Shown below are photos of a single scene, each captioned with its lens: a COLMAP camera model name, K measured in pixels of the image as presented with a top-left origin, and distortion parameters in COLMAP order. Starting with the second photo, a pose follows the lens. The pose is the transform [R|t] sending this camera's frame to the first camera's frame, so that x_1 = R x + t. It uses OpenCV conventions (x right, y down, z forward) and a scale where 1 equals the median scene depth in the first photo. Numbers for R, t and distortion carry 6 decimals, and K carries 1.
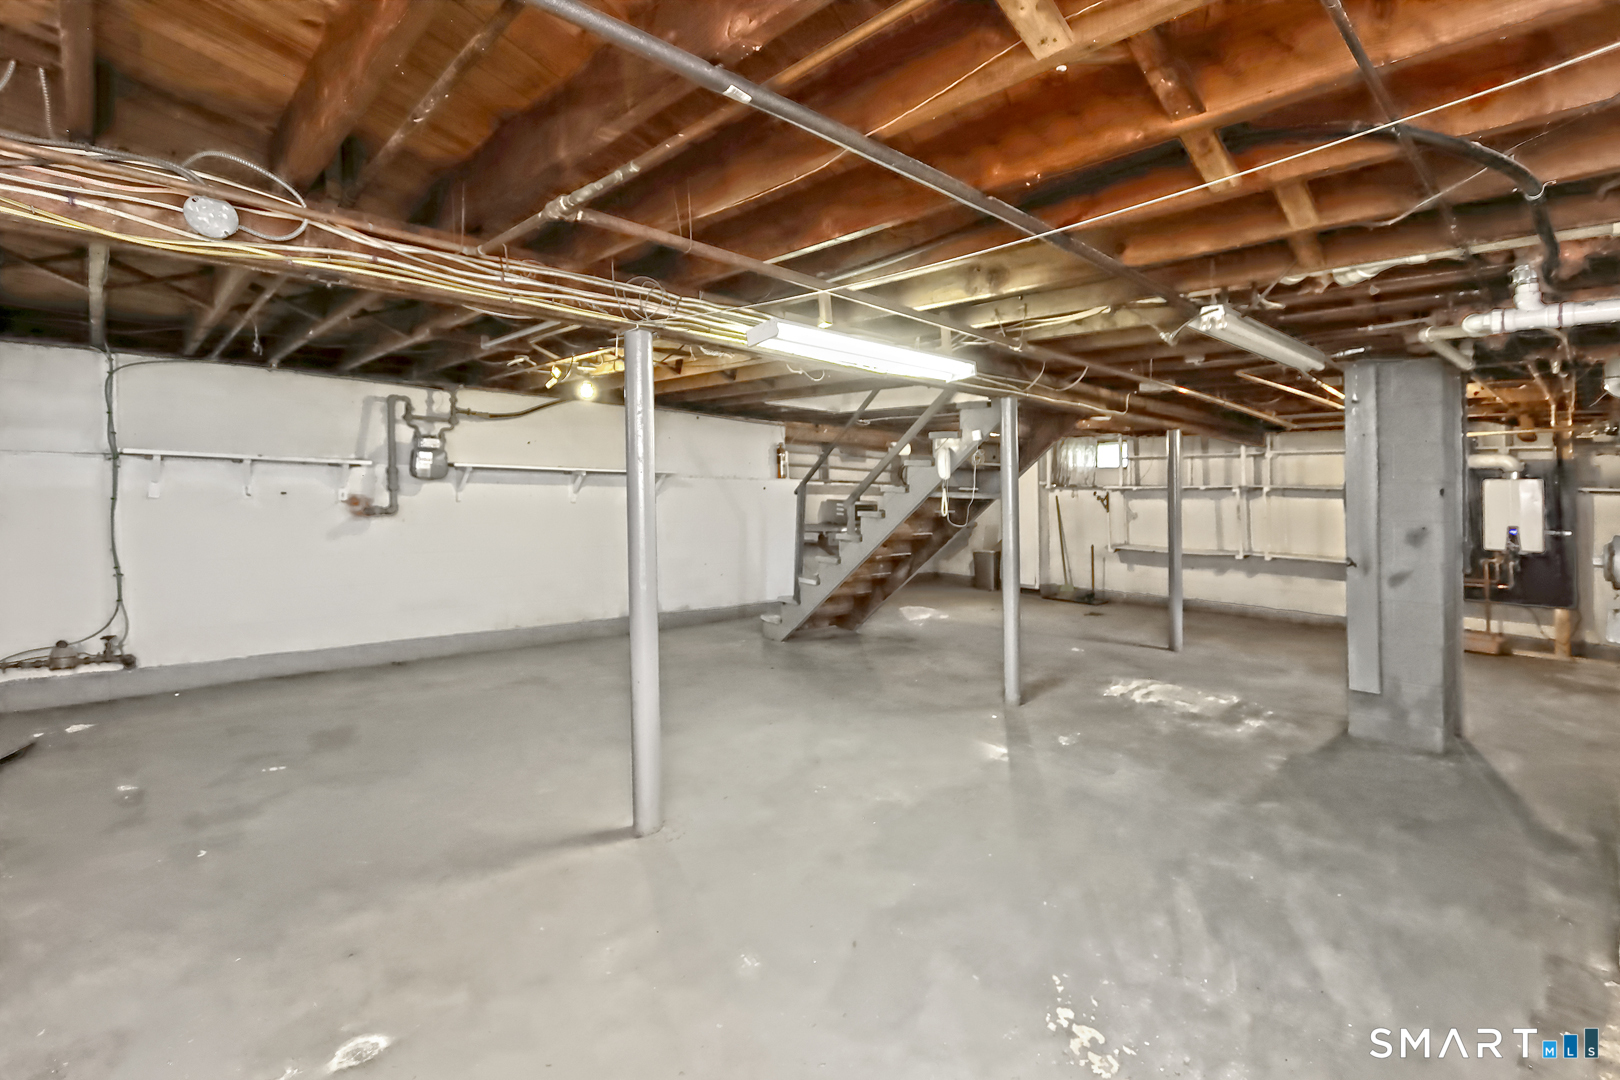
lens RADIAL K [[772.6, 0, 810.3], [0, 772.6, 496.3], [0, 0, 1]] dist [-0.004977, -0.000563]
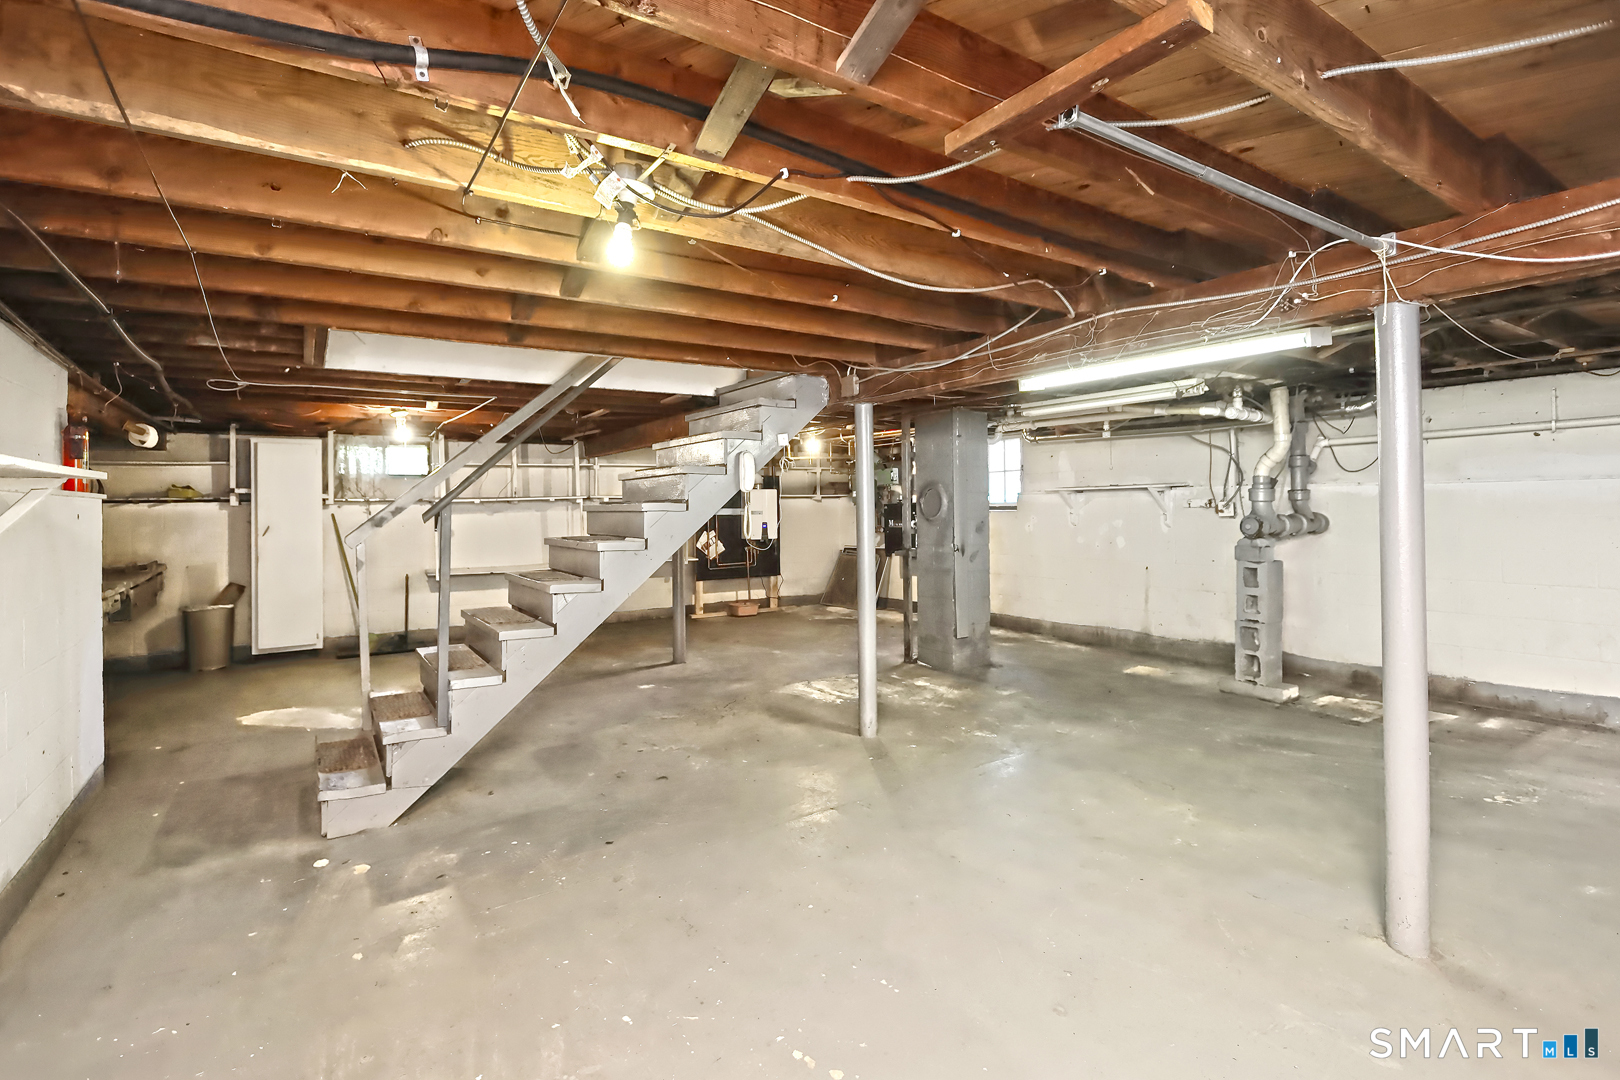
lens RADIAL K [[772.6, 0, 810.3], [0, 772.6, 496.3], [0, 0, 1]] dist [-0.004977, -0.000563]
pose [[0.154861, -0.014152, 0.987835, -0.492086], [0.023048, 0.999677, 0.010709, -0.022611], [-0.987667, 0.021109, 0.155137, 0.675434]]
